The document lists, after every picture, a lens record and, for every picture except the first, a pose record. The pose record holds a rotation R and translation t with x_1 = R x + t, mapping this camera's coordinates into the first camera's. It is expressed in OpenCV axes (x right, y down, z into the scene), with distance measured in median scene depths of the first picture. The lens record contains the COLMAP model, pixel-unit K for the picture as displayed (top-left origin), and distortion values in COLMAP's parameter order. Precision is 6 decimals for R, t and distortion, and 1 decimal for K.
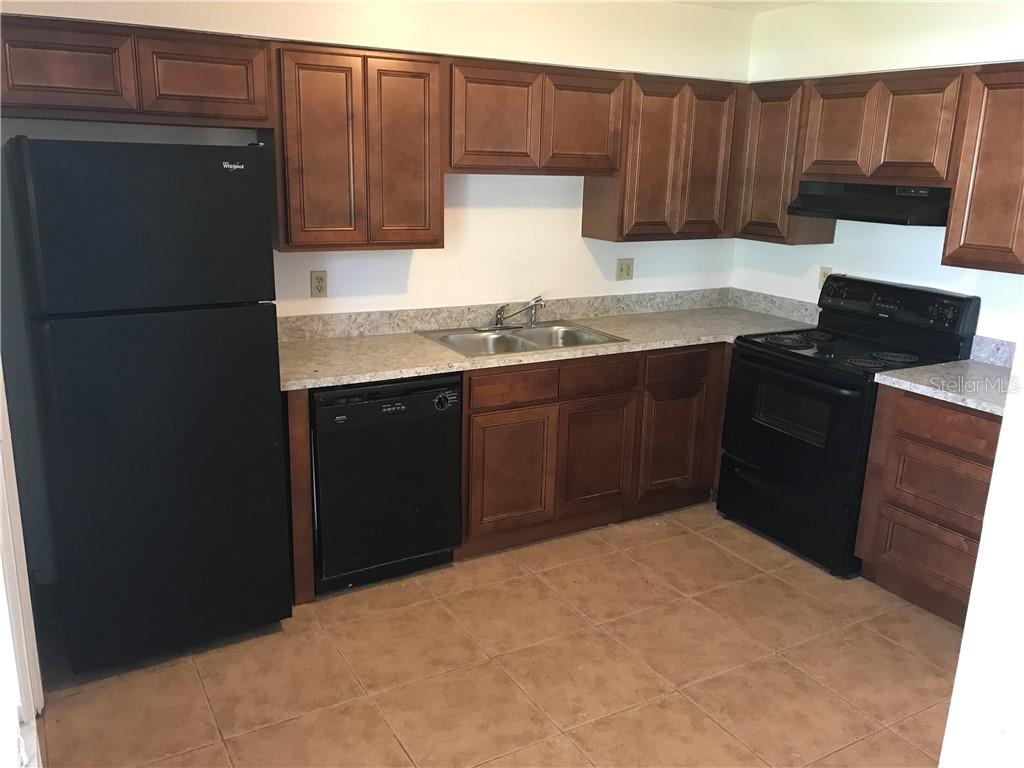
lens RADIAL K [[836.2, 0, 513.4], [0, 836.2, 381.4], [0, 0, 1]] dist [0.023220, 0.005059]
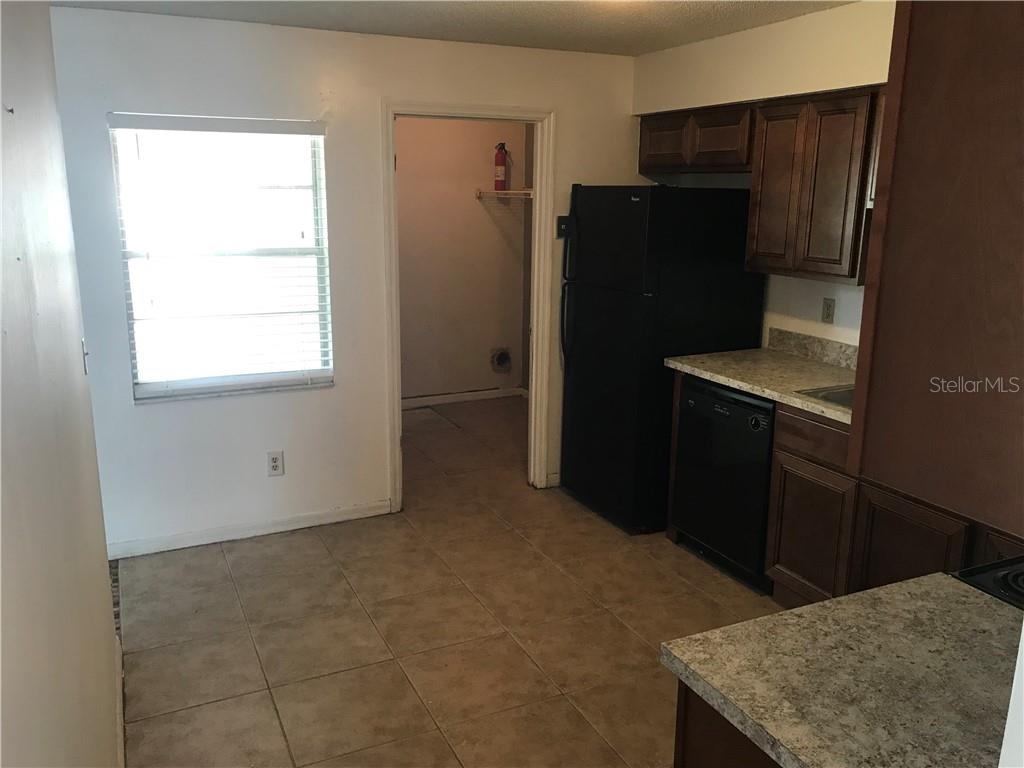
lens RADIAL K [[836.2, 0, 512.7], [0, 836.2, 386.4], [0, 0, 1]] dist [0.023220, 0.005059]
pose [[-0.083836, 0.200980, -0.976001, 1.052499], [-0.266827, 0.939155, 0.216312, -0.180707], [0.960091, 0.278558, -0.025108, 0.800594]]
